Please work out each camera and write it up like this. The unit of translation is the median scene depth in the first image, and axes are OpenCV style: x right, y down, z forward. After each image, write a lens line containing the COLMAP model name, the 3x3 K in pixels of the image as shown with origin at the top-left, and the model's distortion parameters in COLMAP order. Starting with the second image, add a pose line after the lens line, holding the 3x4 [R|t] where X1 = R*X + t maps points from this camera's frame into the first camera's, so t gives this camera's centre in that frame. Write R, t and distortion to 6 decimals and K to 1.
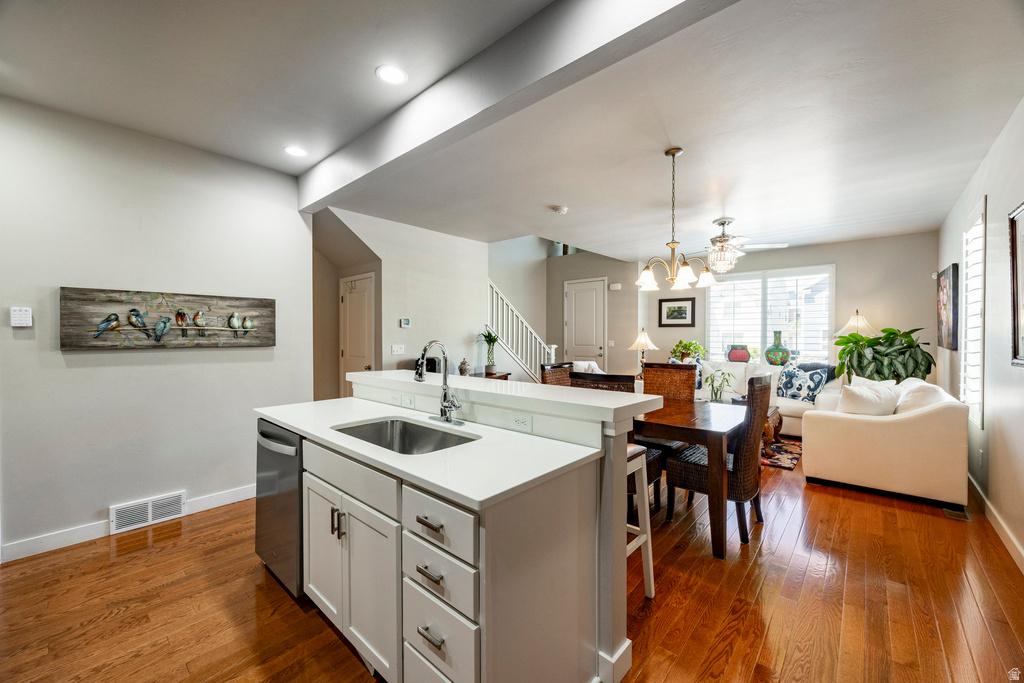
lens RADIAL K [[393.7, 0, 516.6], [0, 393.7, 334.7], [0, 0, 1]] dist [-0.003747, 0.000502]
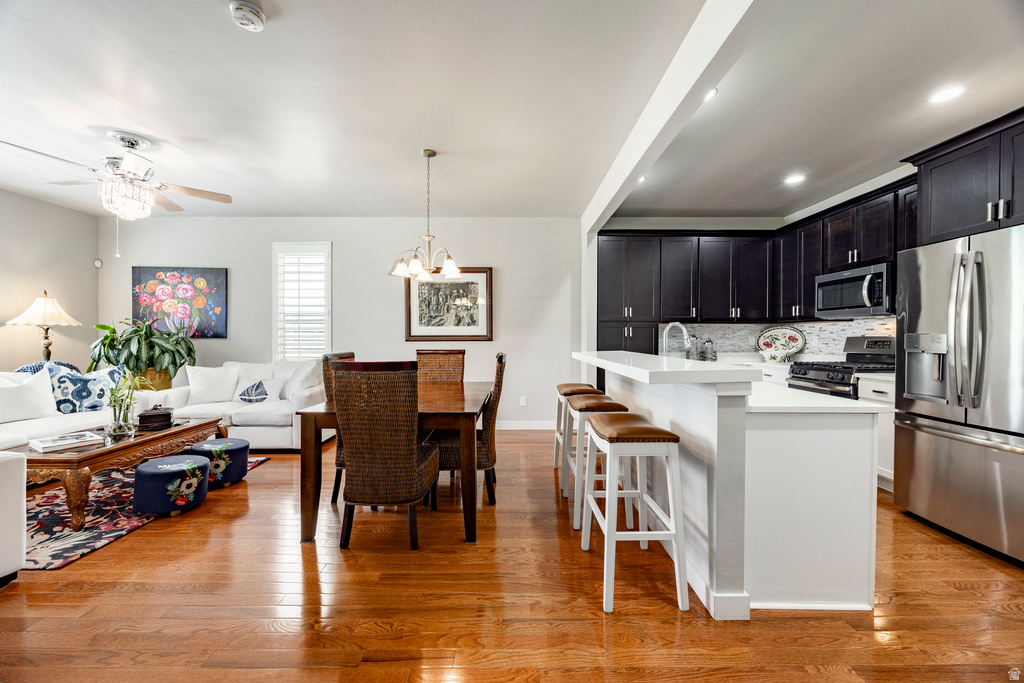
lens RADIAL K [[393.7, 0, 508.4], [0, 393.7, 341.2], [0, 0, 1]] dist [-0.003747, 0.000502]
pose [[-0.662932, -0.010180, 0.748610, -0.562801], [-0.001356, 0.999922, 0.012398, 0.045158], [-0.748678, 0.007204, -0.662895, 1.548829]]
